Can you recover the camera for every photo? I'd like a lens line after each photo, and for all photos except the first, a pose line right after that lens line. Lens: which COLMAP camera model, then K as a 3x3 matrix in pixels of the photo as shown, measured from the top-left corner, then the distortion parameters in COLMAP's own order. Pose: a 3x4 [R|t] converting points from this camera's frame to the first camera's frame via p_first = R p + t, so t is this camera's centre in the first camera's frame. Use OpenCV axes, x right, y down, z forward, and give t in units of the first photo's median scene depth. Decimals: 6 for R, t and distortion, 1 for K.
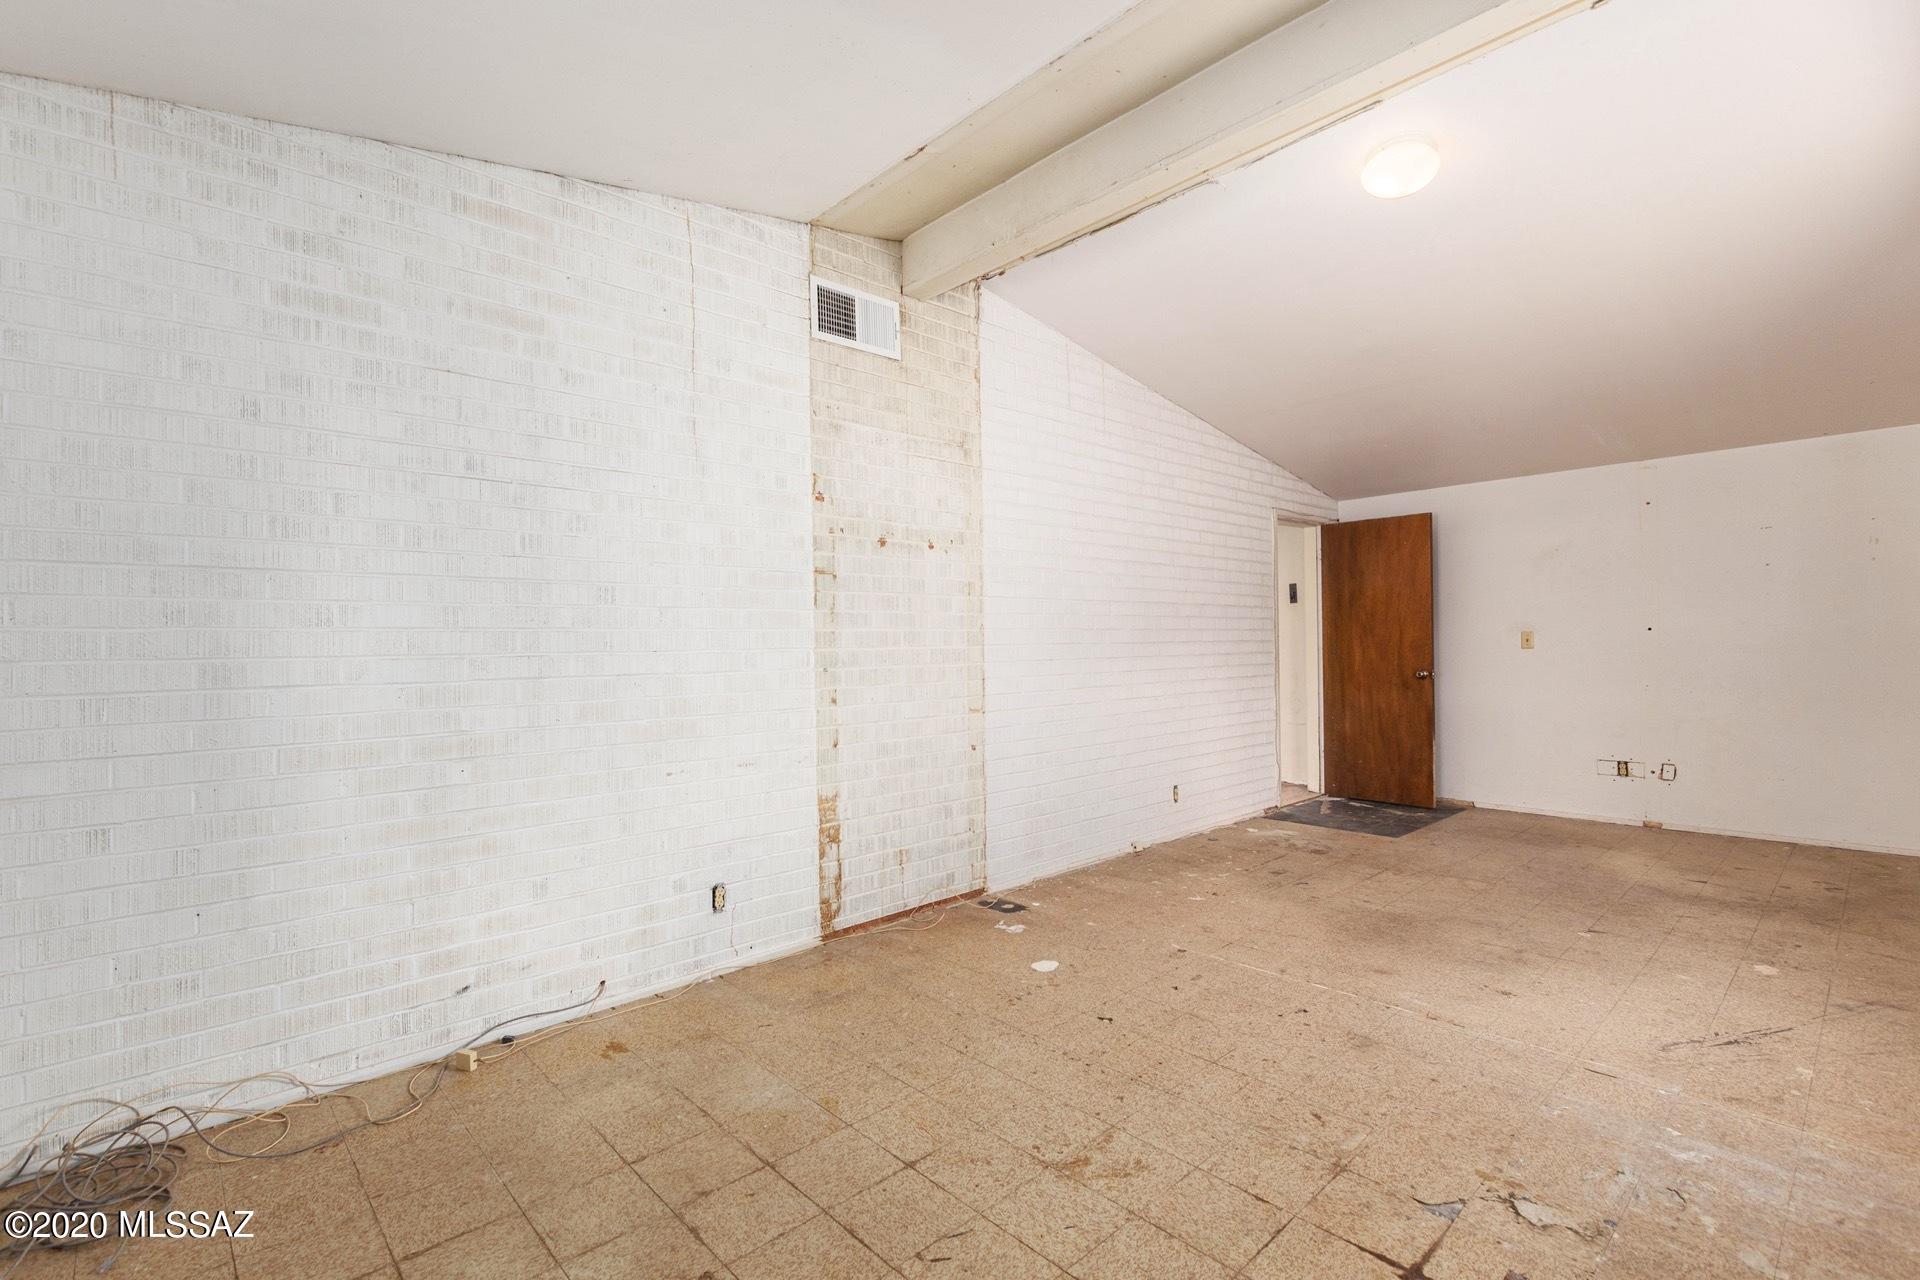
lens RADIAL K [[871.6, 0, 958.6], [0, 871.6, 641.8], [0, 0, 1]] dist [0.005166, -0.000507]
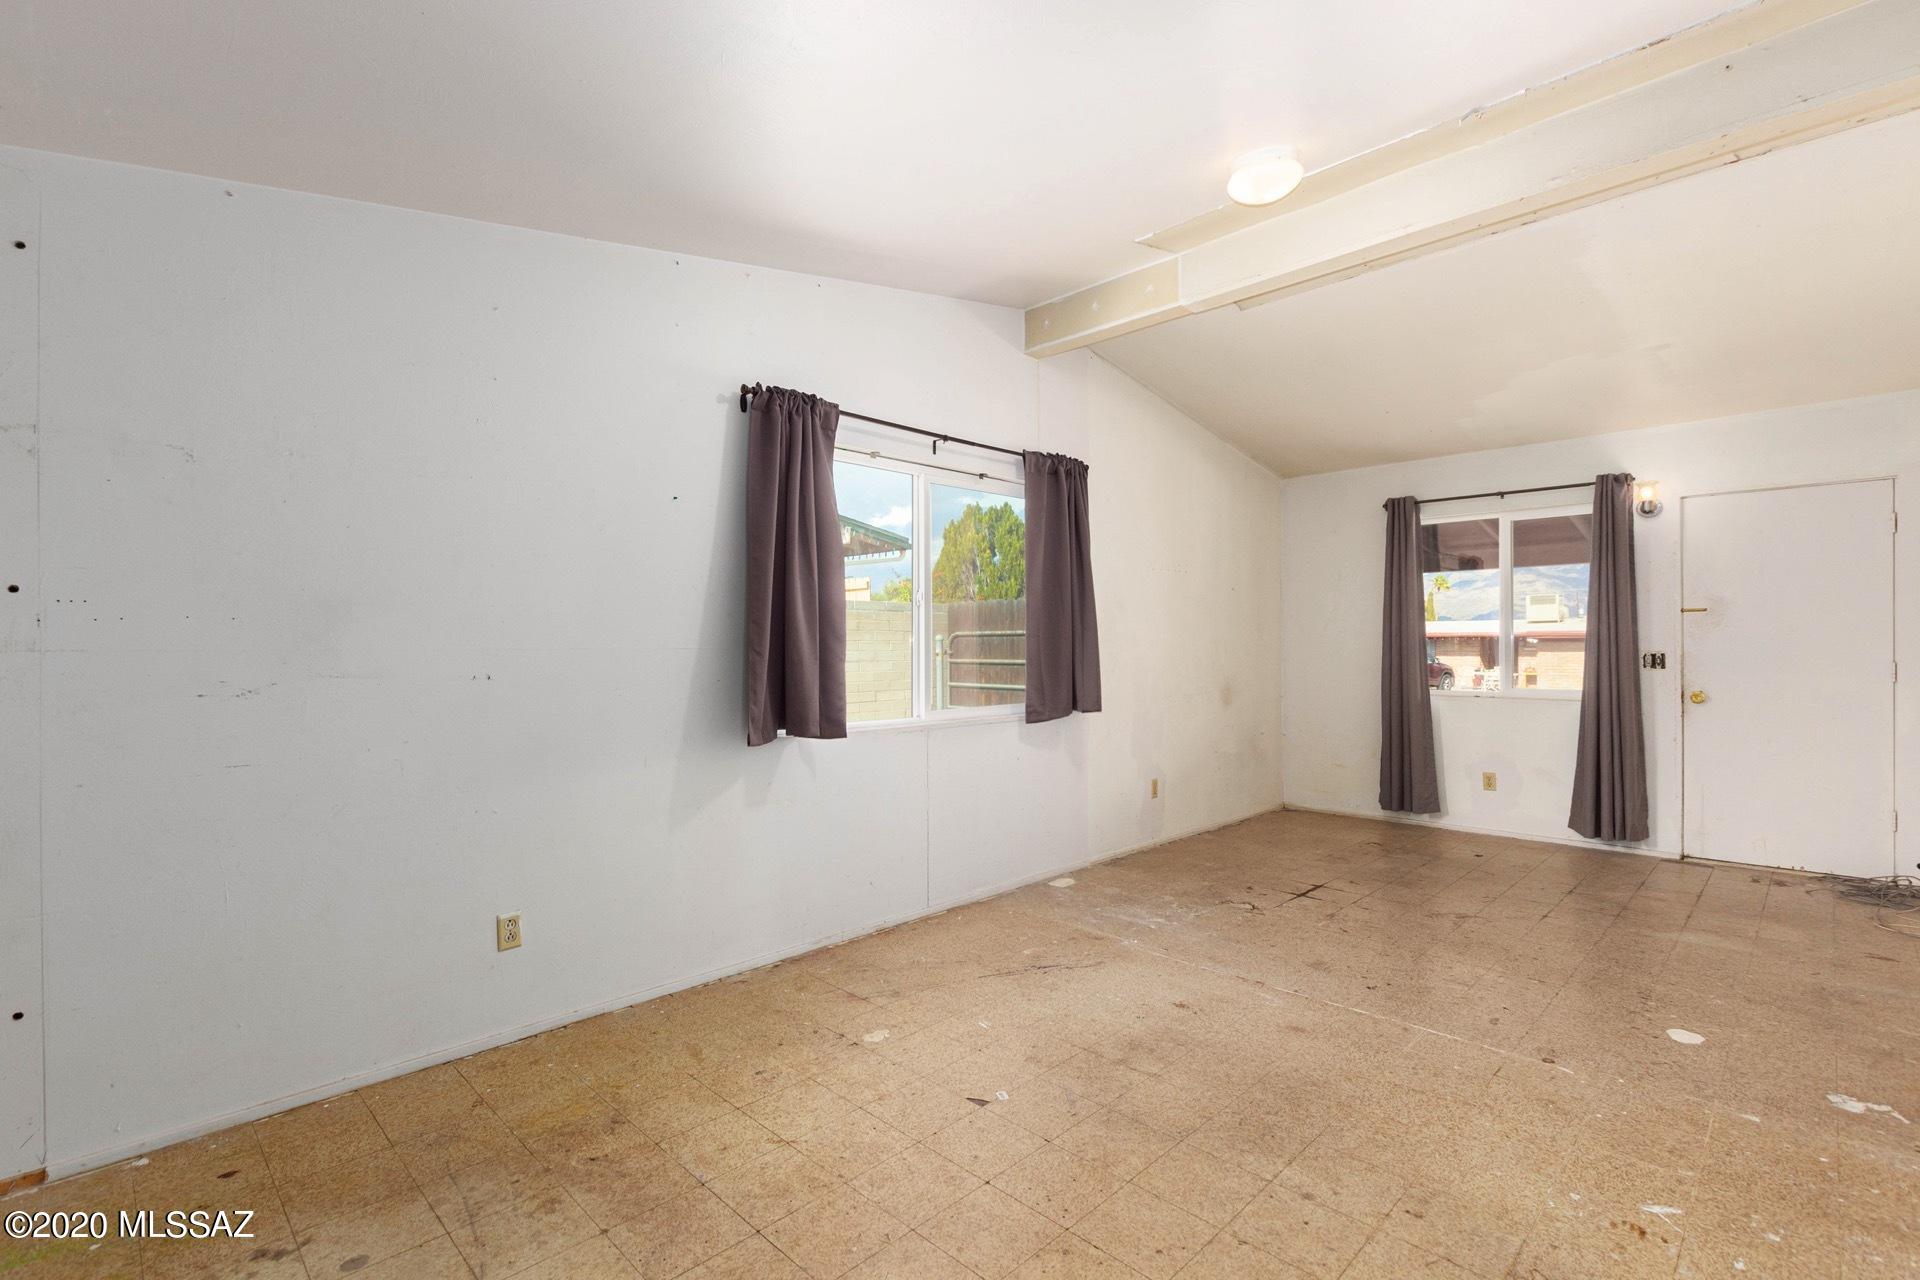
lens RADIAL K [[871.6, 0, 961.6], [0, 871.6, 643.3], [0, 0, 1]] dist [0.005166, -0.000507]
pose [[-0.998992, 0.018615, -0.040850, 0.917478], [0.018787, 0.999816, -0.003841, -0.024135], [0.040771, -0.004605, -0.999158, 2.014870]]
